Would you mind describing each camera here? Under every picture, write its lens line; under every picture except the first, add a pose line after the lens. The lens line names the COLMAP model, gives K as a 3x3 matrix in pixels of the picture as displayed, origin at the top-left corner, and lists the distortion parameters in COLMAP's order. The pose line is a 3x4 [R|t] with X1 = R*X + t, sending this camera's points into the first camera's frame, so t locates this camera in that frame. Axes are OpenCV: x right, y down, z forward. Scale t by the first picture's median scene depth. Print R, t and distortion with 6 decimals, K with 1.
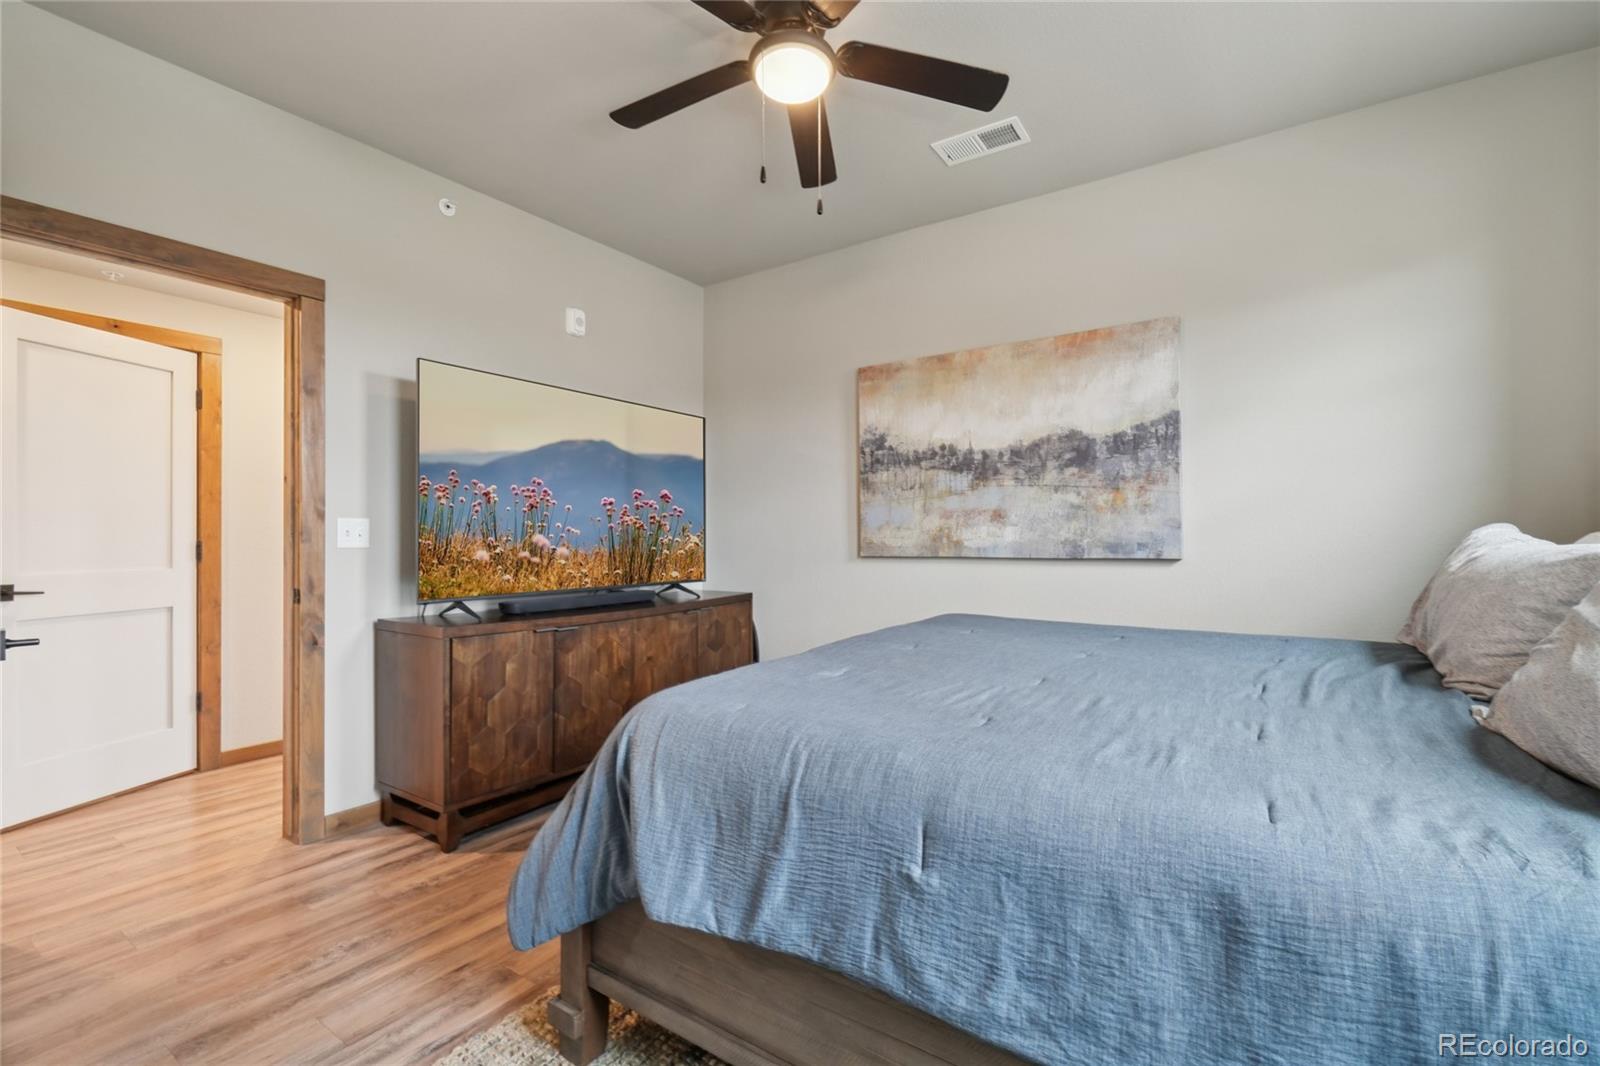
lens RADIAL K [[721.3, 0, 791.8], [0, 721.3, 528.1], [0, 0, 1]] dist [0.000035, -0.000760]
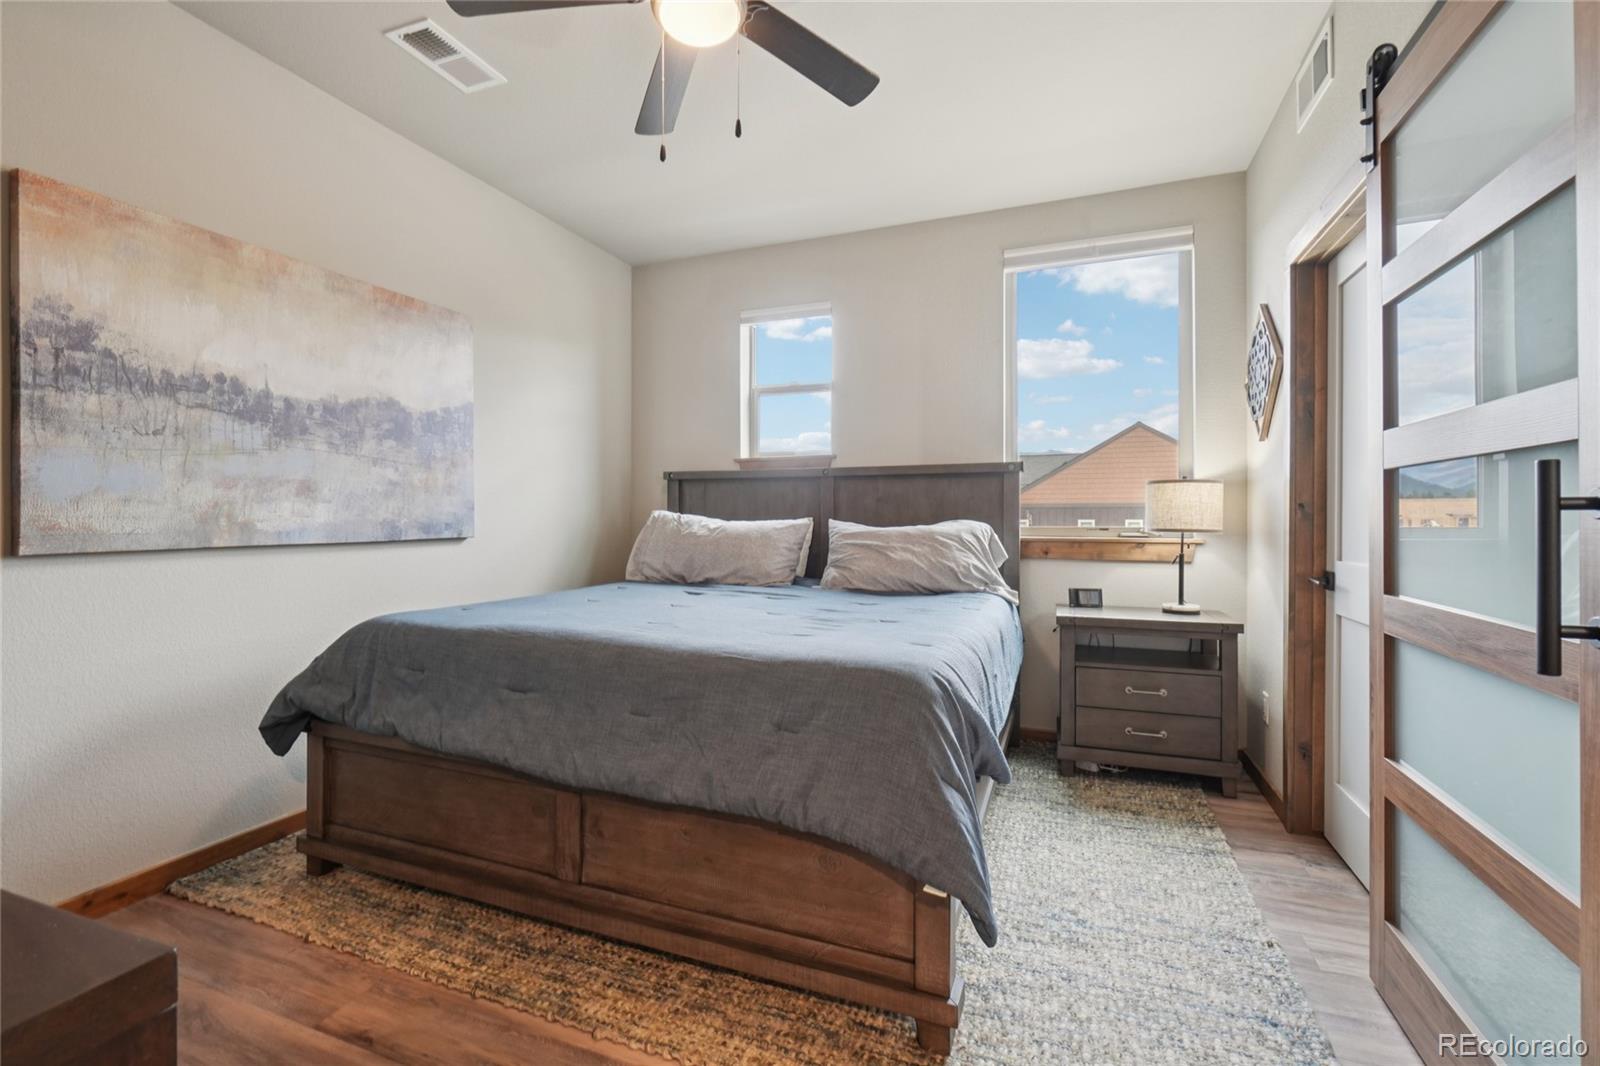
lens RADIAL K [[721.3, 0, 791.8], [0, 721.3, 528.1], [0, 0, 1]] dist [0.000035, -0.000760]
pose [[-0.244662, -0.004831, 0.969596, -0.574260], [-0.001315, 0.999988, 0.004651, 0.020117], [-0.969608, -0.000137, -0.244665, 0.696368]]
